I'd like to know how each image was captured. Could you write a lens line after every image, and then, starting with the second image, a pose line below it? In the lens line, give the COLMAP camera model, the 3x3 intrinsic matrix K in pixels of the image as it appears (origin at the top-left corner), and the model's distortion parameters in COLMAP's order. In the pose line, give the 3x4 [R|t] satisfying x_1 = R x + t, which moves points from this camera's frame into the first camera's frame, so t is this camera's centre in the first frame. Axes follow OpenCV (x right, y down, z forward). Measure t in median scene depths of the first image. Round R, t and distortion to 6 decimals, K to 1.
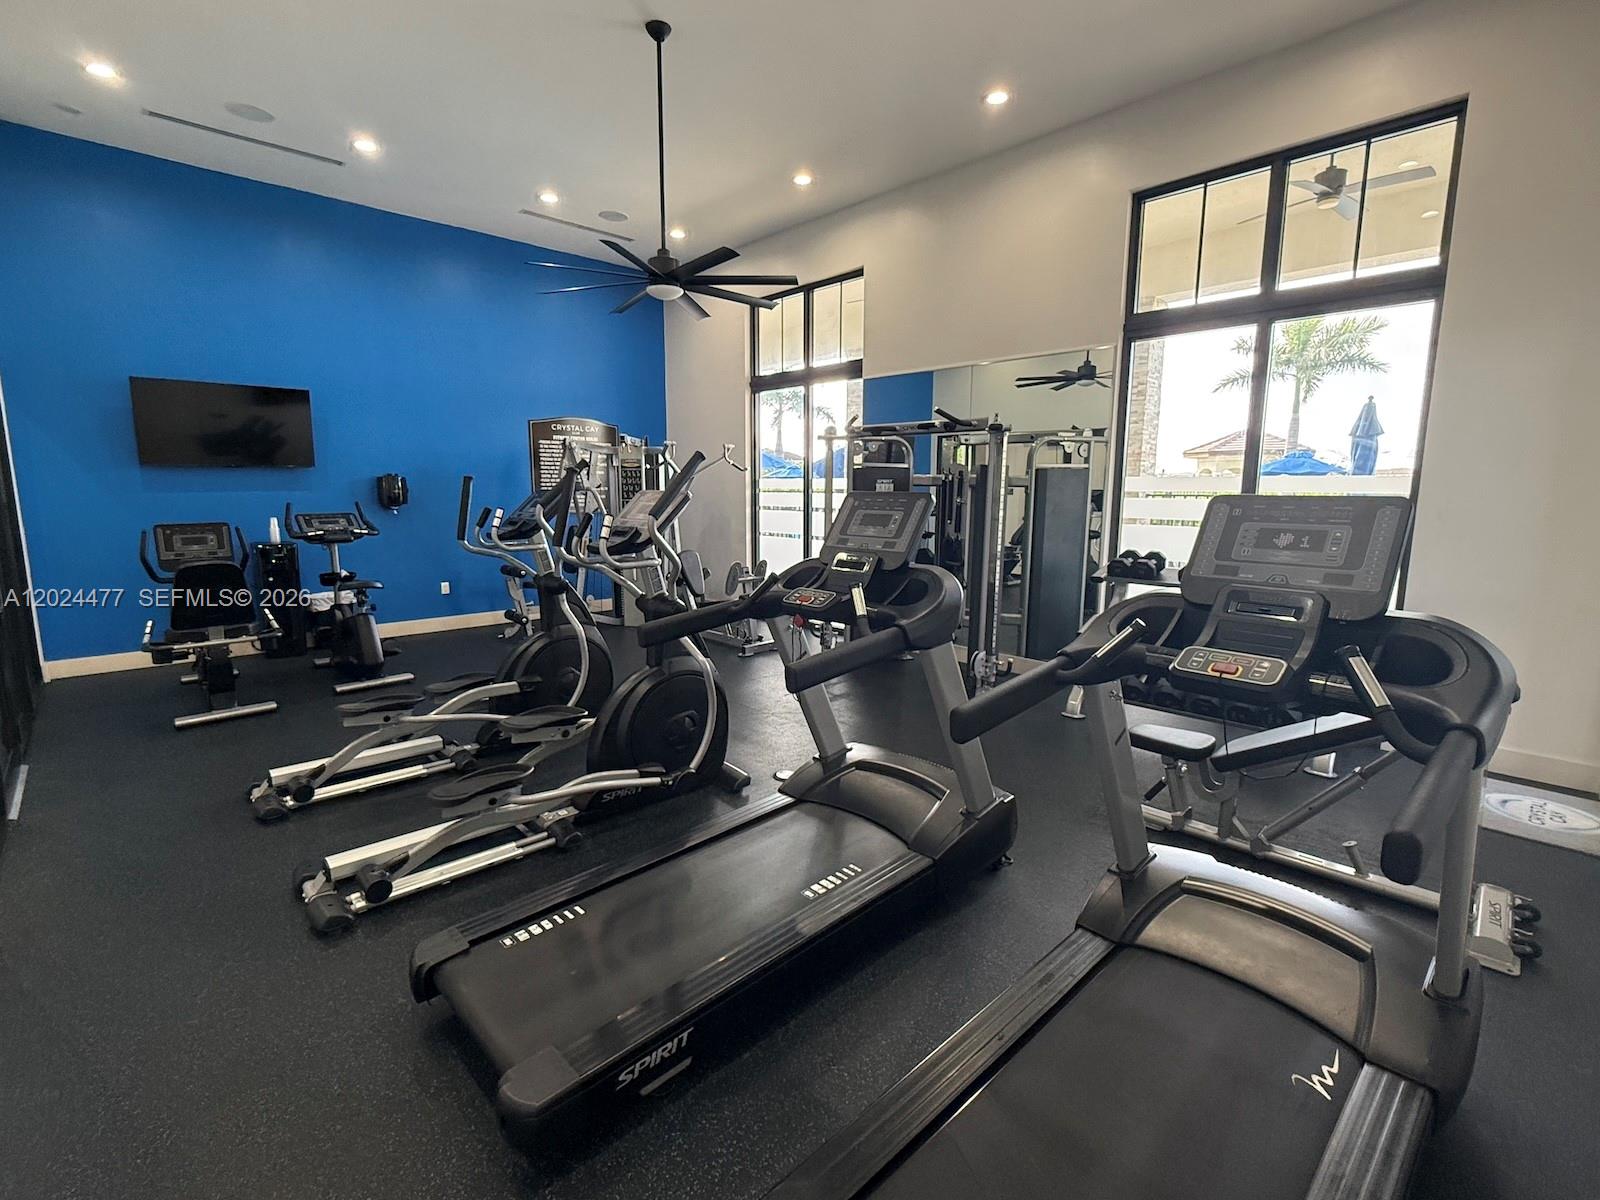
lens RADIAL K [[753.3, 0, 797.5], [0, 753.3, 597.9], [0, 0, 1]] dist [-0.000692, -0.000155]
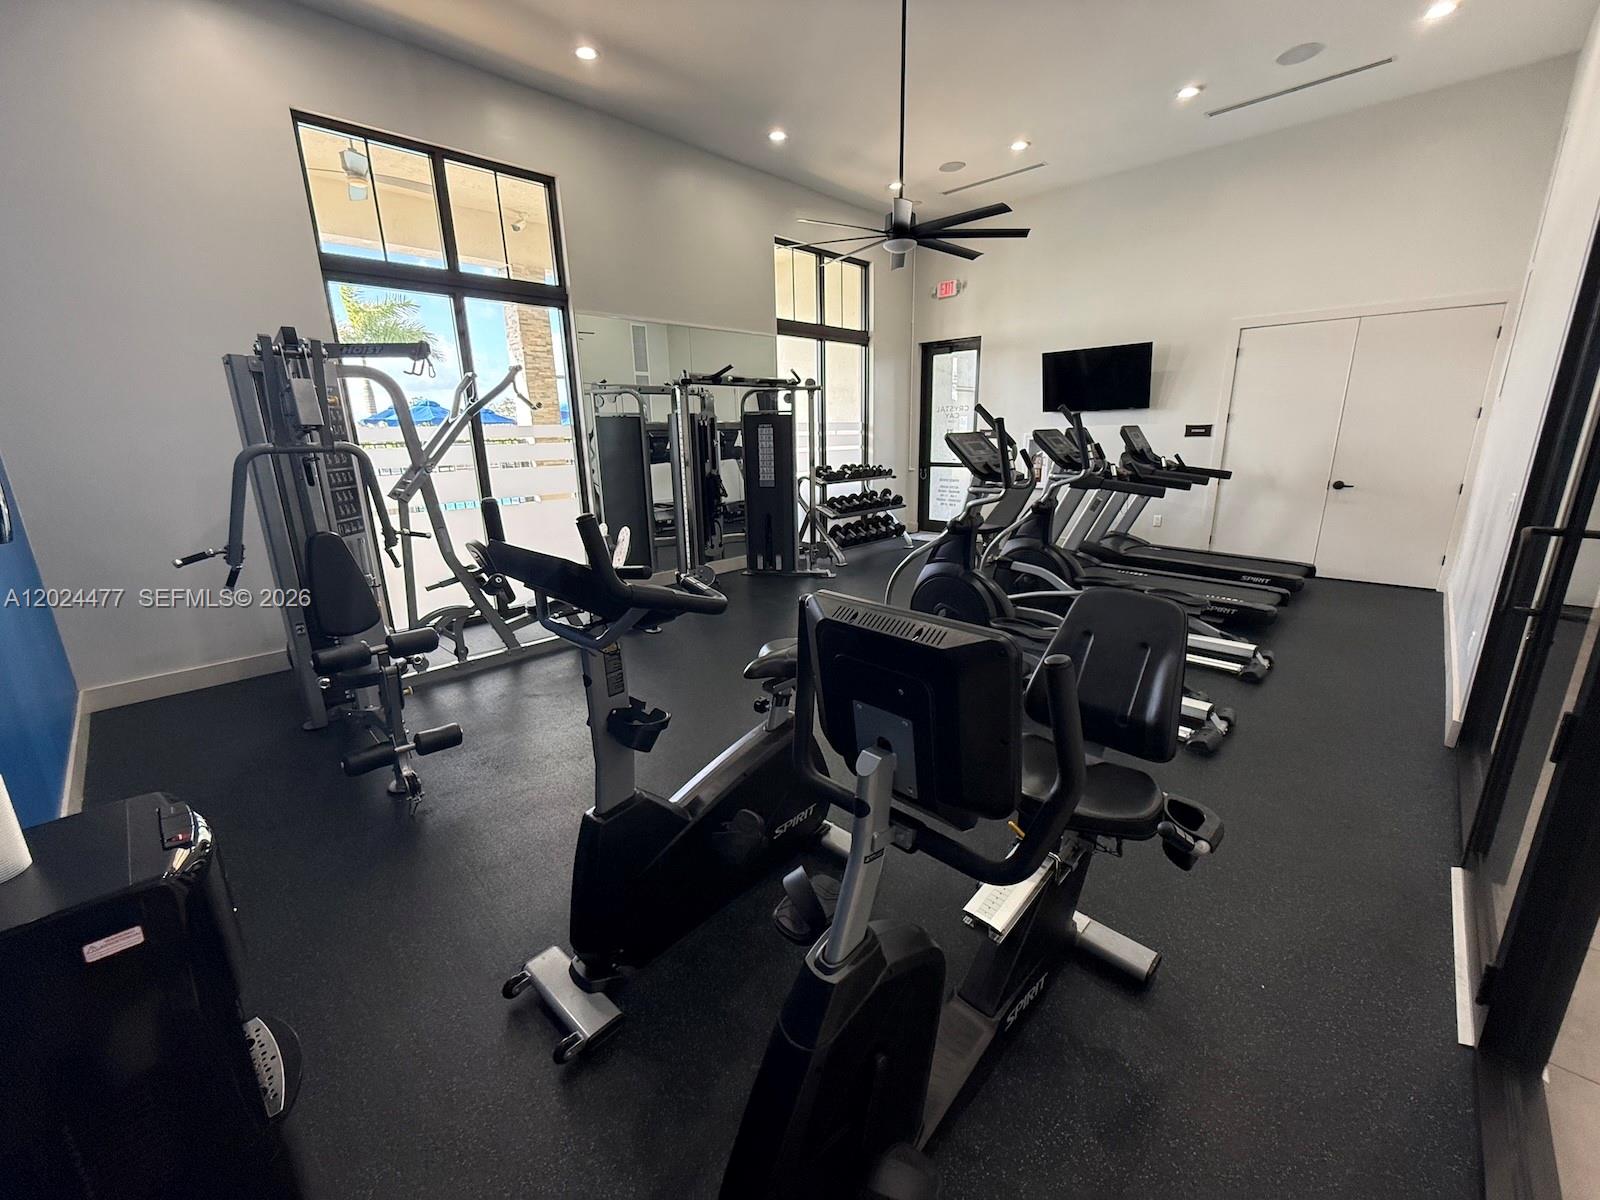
lens RADIAL K [[638.8, 0, 799.4], [0, 638.8, 597.8], [0, 0, 1]] dist [-0.002443, -0.000266]
pose [[-0.054963, -0.255134, 0.965342, -0.630172], [0.164324, 0.951310, 0.260782, -0.092733], [-0.984874, 0.172962, -0.010363, 0.650202]]
